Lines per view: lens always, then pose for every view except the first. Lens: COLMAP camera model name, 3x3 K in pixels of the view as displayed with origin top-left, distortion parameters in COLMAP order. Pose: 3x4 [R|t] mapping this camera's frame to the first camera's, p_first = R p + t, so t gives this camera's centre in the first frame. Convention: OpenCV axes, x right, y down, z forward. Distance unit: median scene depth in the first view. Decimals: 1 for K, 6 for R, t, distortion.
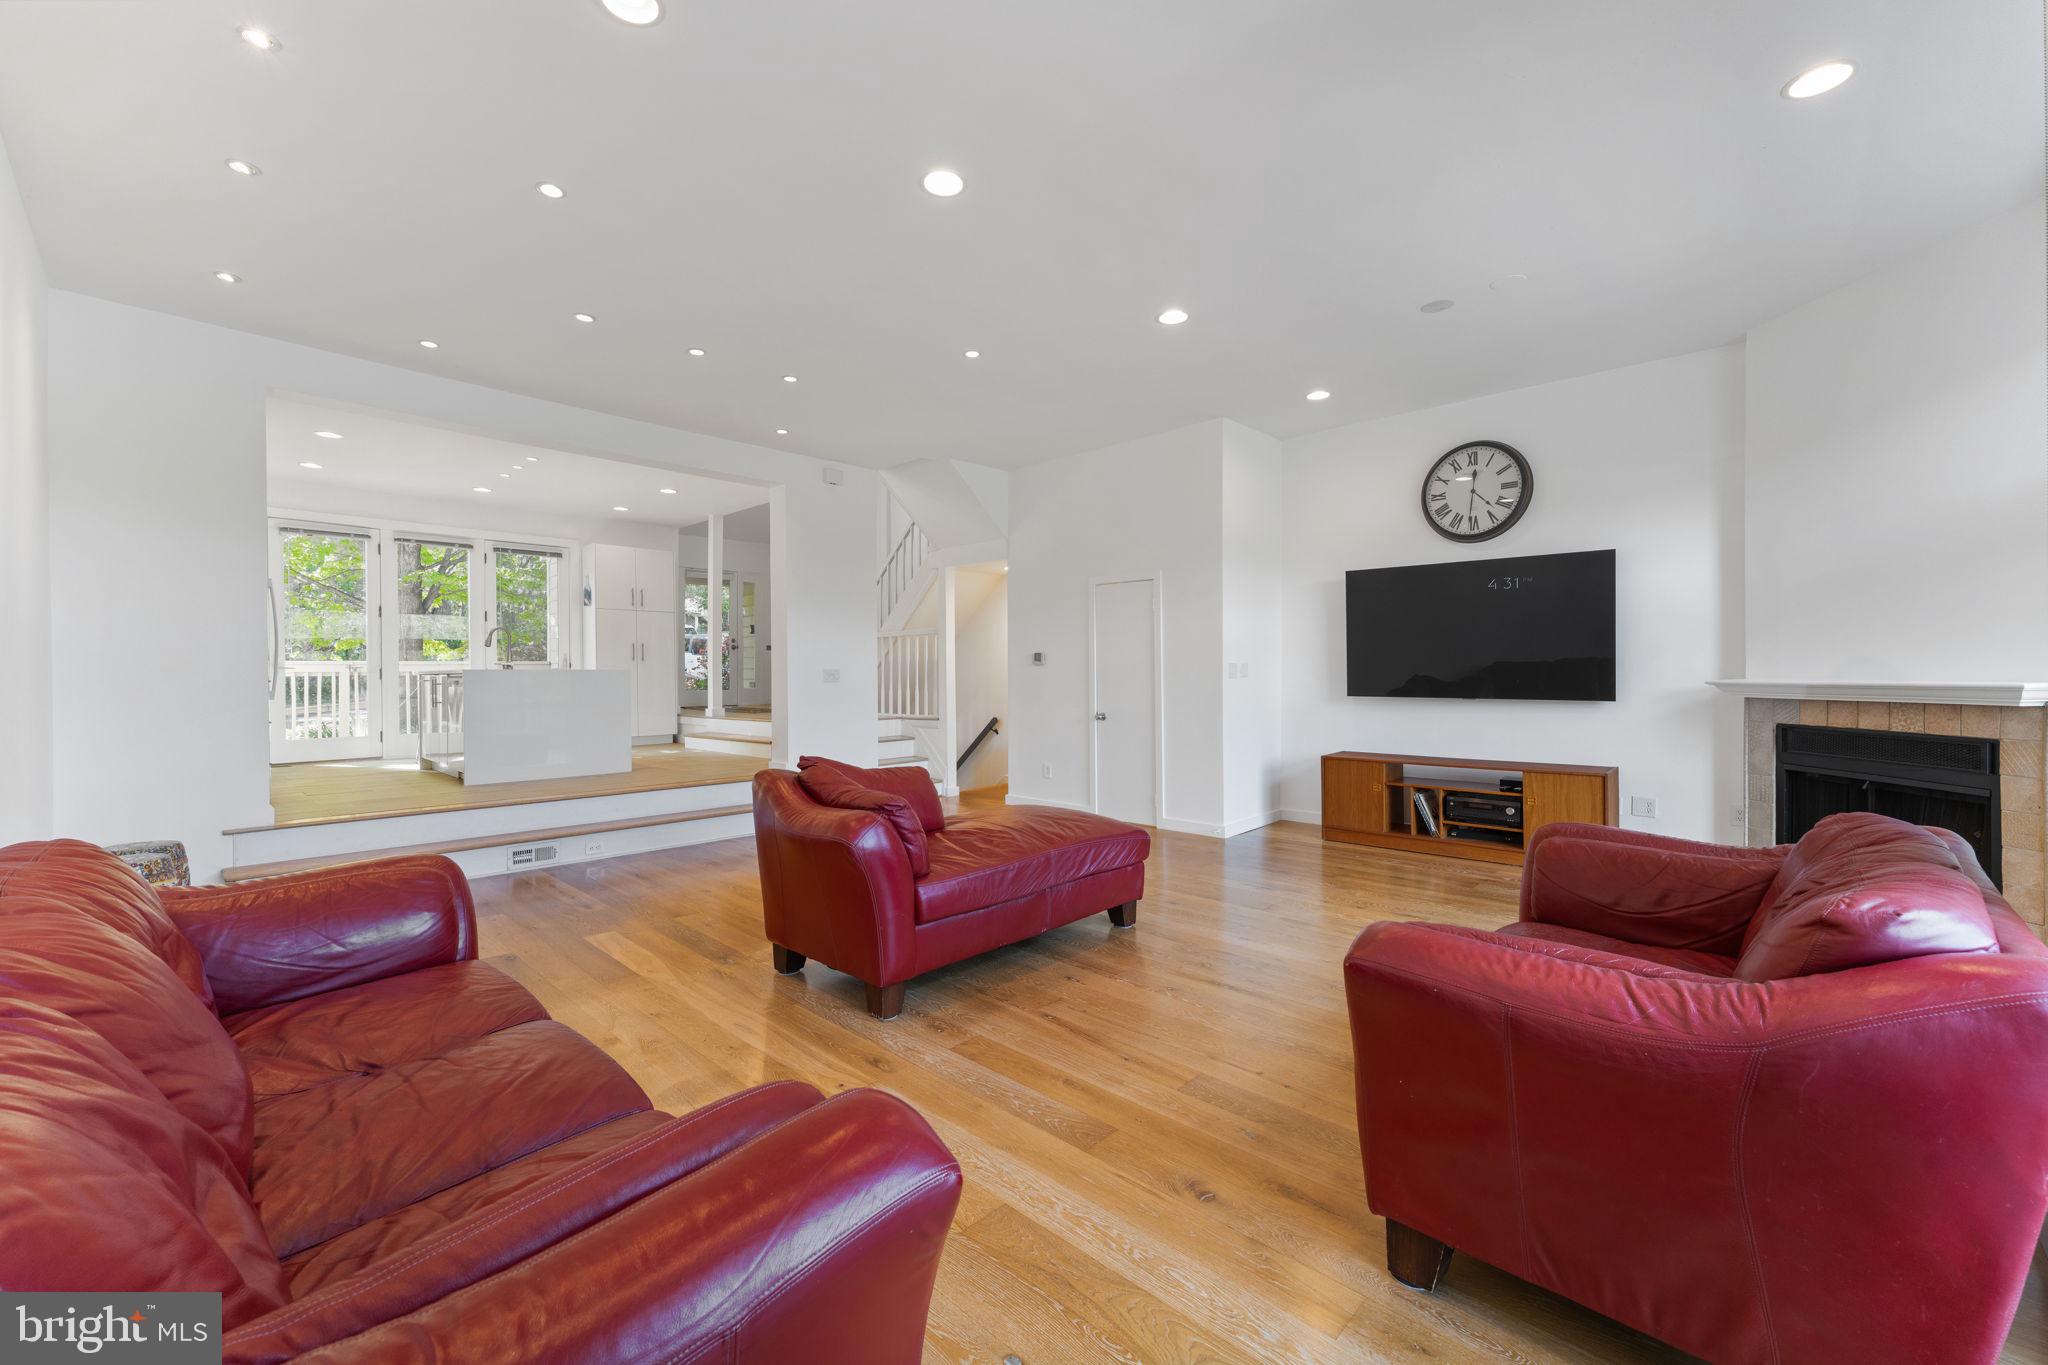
lens RADIAL K [[816.5, 0, 1025.5], [0, 816.5, 679.5], [0, 0, 1]] dist [0.001662, 0.000114]
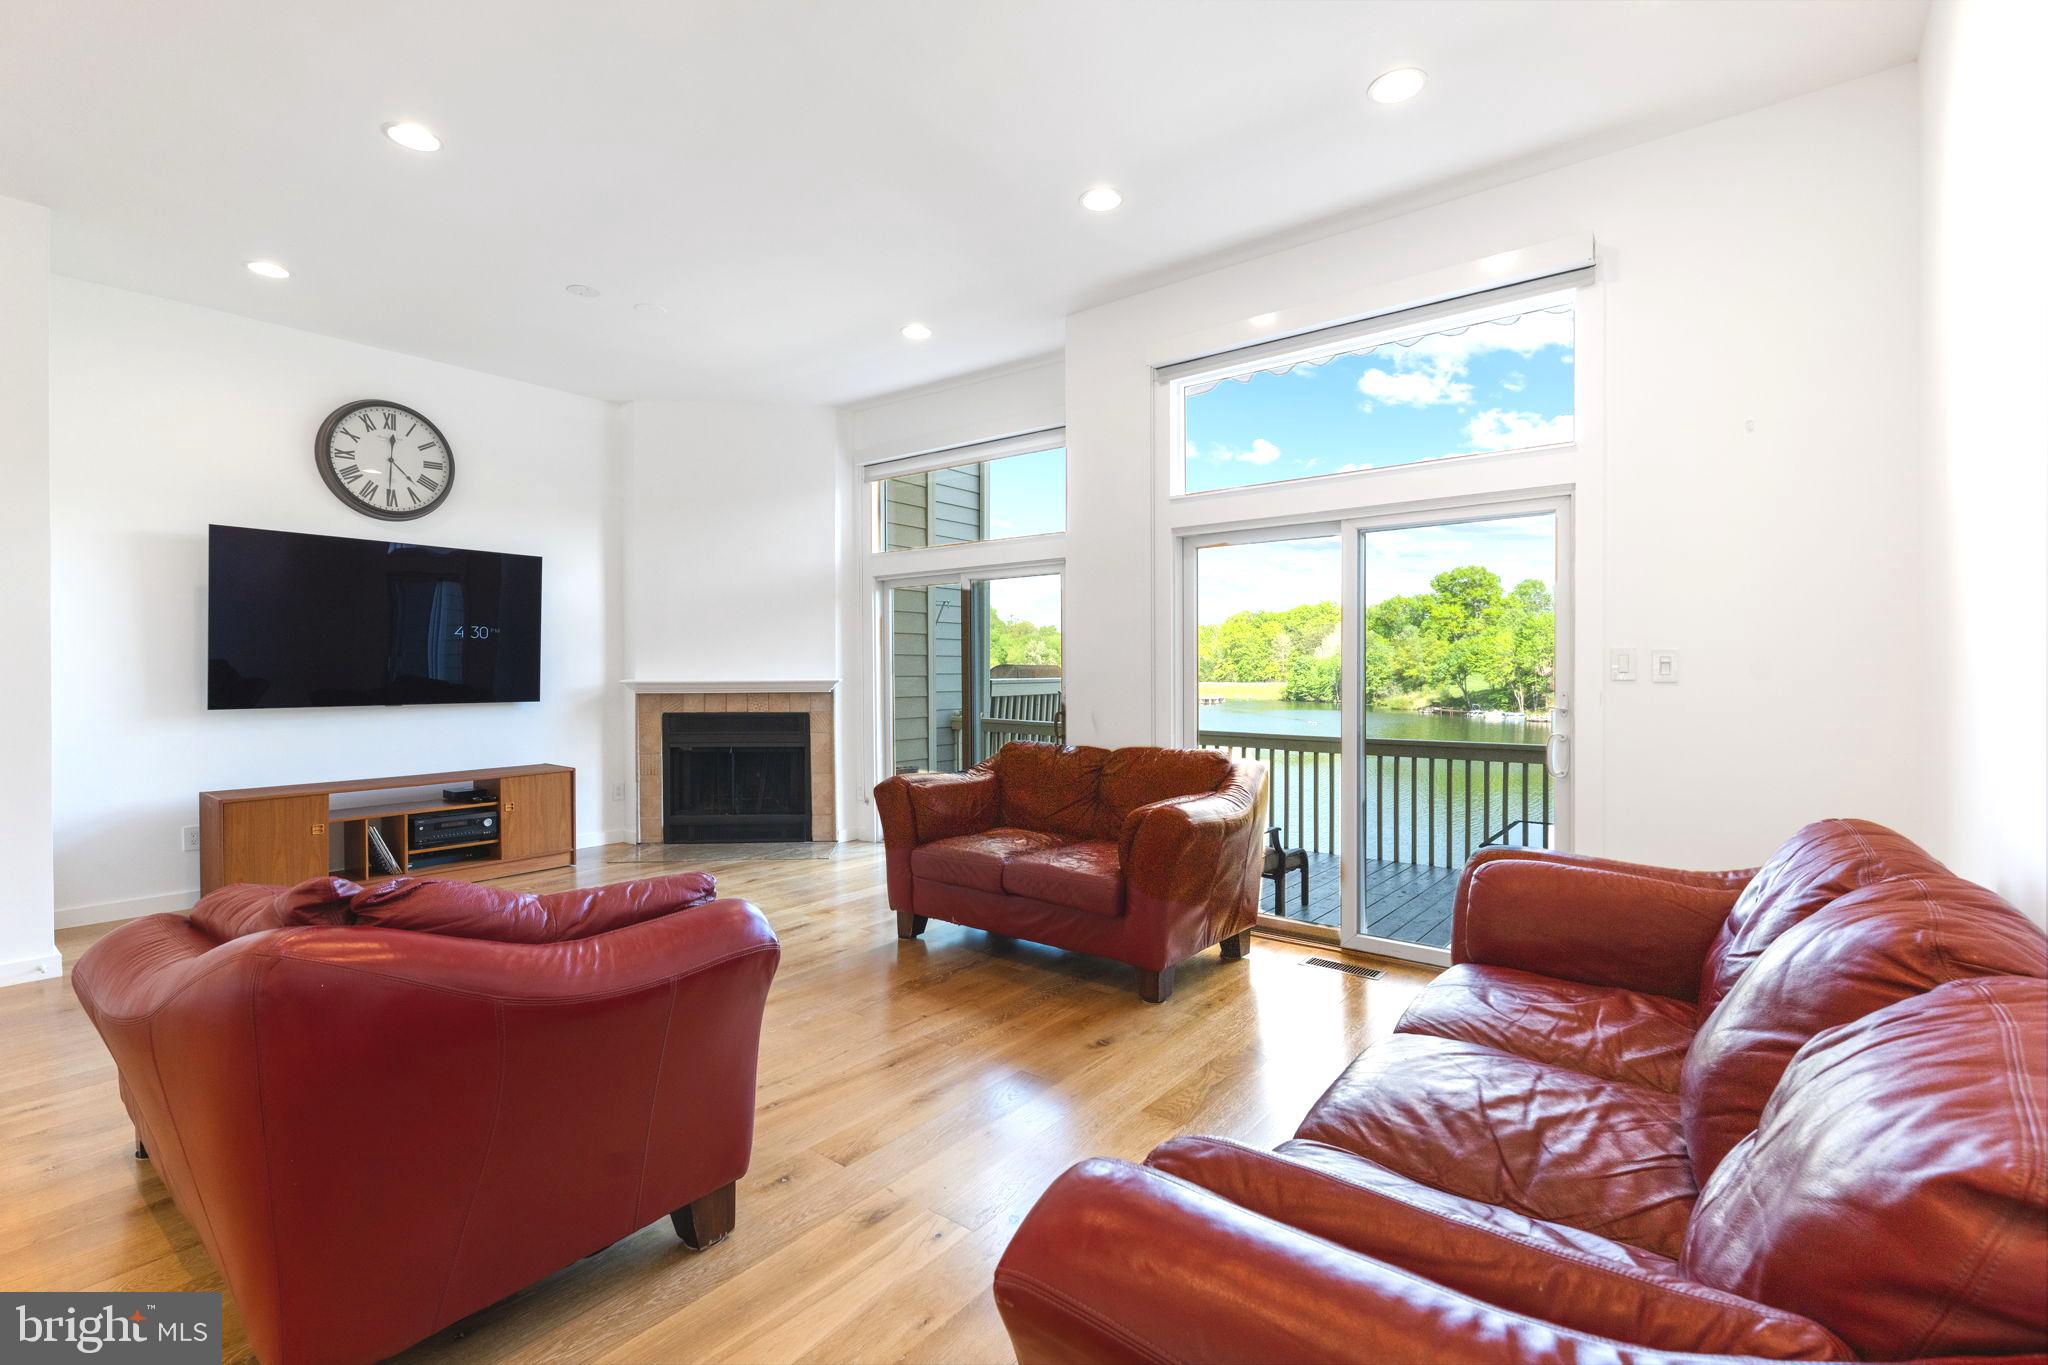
lens RADIAL K [[918.7, 0, 1025.8], [0, 918.7, 669.7], [0, 0, 1]] dist [0.003697, 0.000180]
pose [[-0.092819, 0.004375, 0.995673, -0.487992], [0.011500, 0.999928, -0.003322, -0.002767], [-0.995617, 0.011142, -0.092863, 0.461558]]
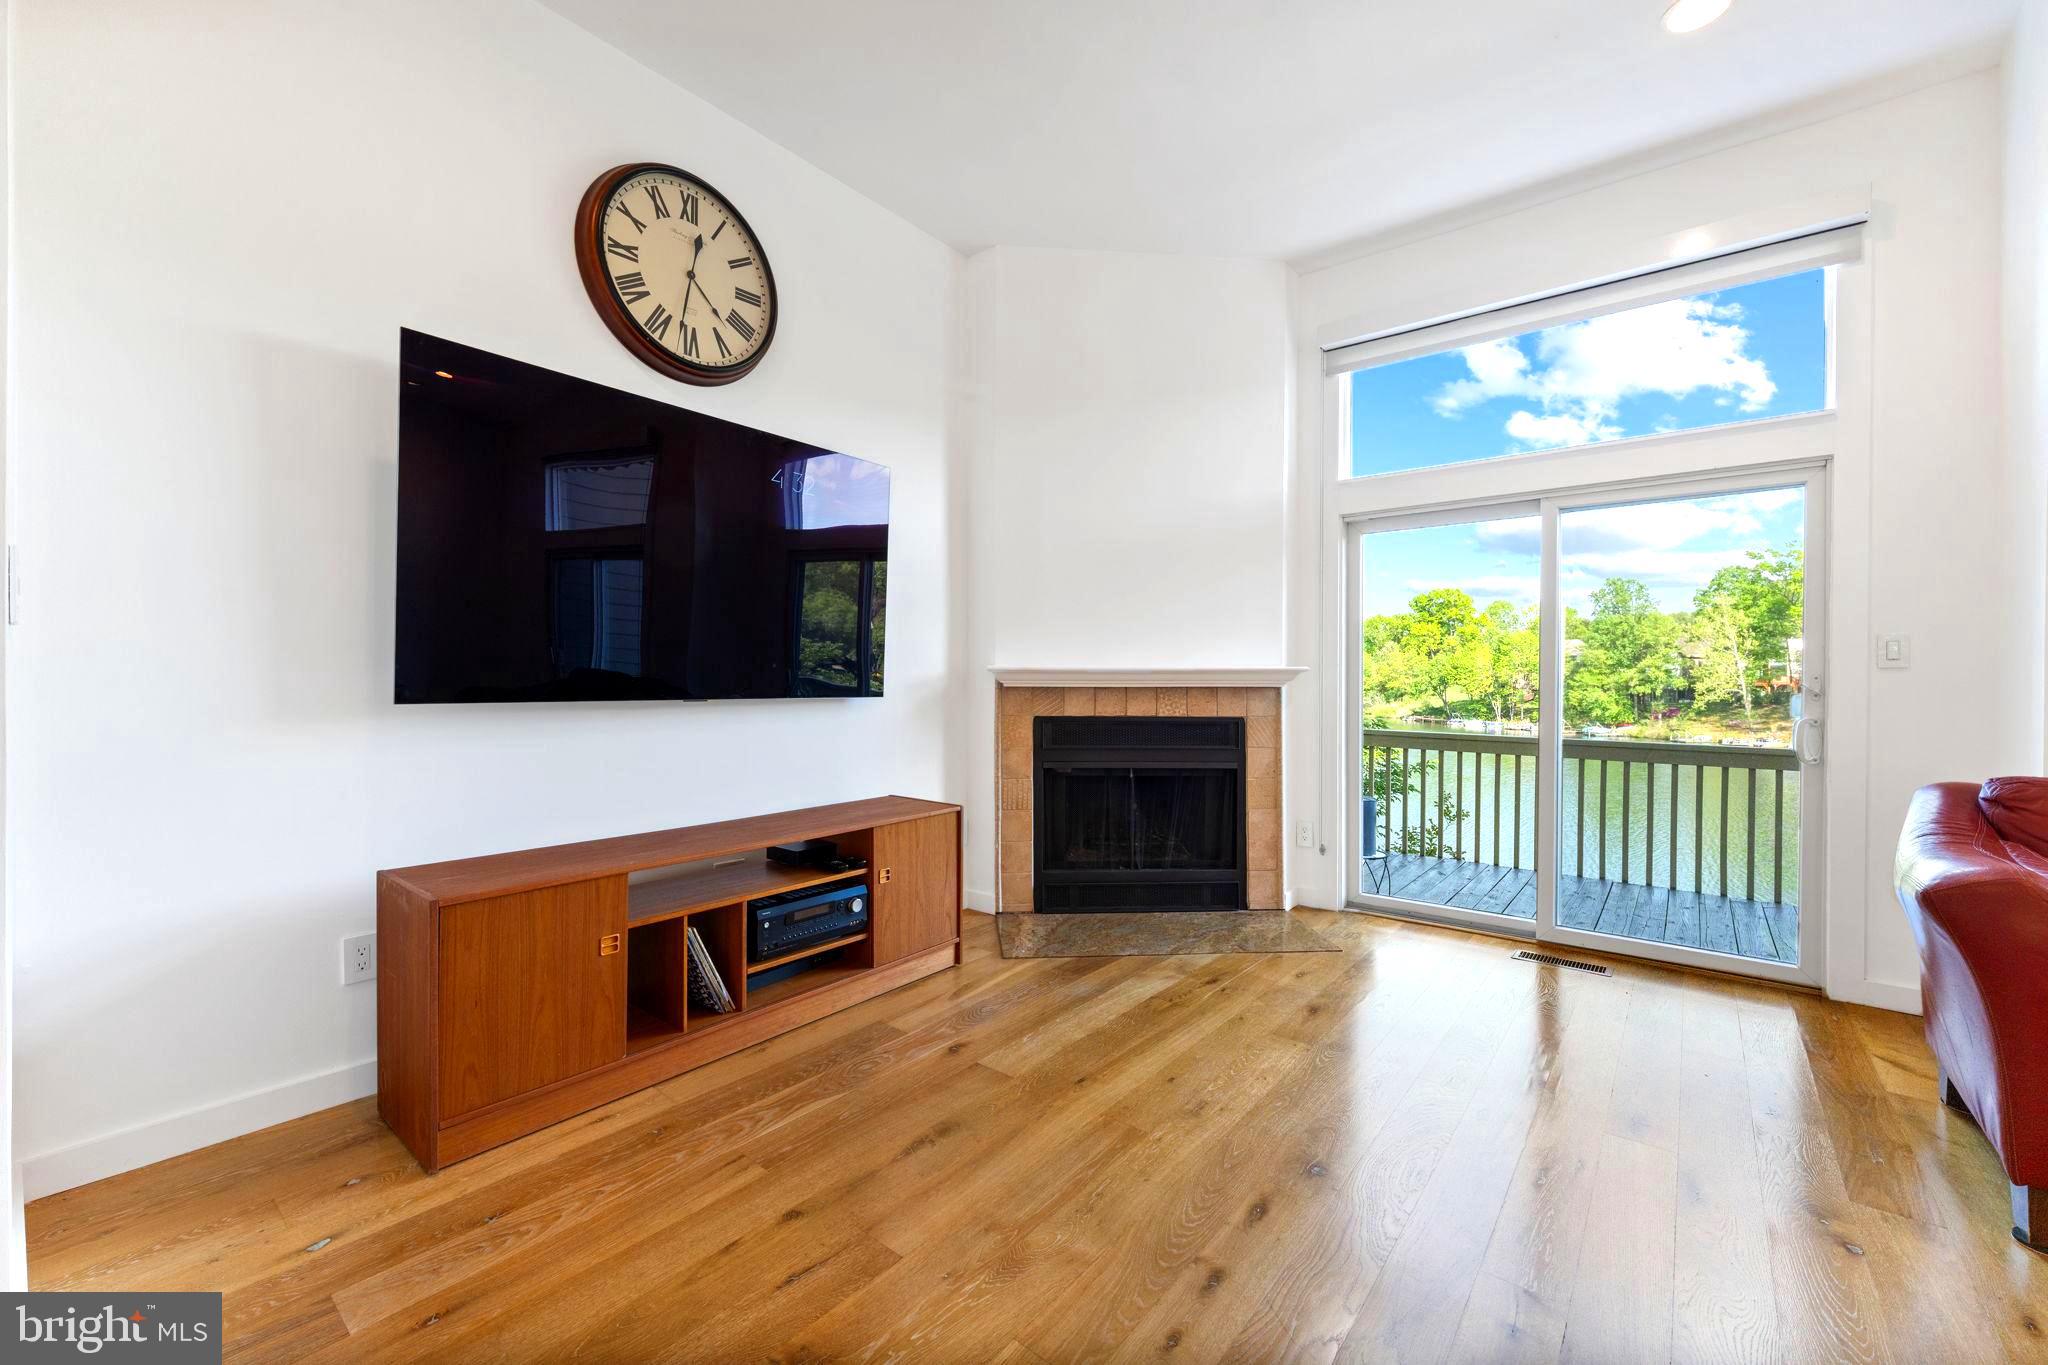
lens RADIAL K [[816.5, 0, 1025.5], [0, 816.5, 679.5], [0, 0, 1]] dist [0.001662, 0.000114]
pose [[-0.085999, 0.004813, 0.996284, 0.048119], [0.005417, 0.999976, -0.004363, 0.015309], [-0.996281, 0.005022, -0.086023, 0.892531]]
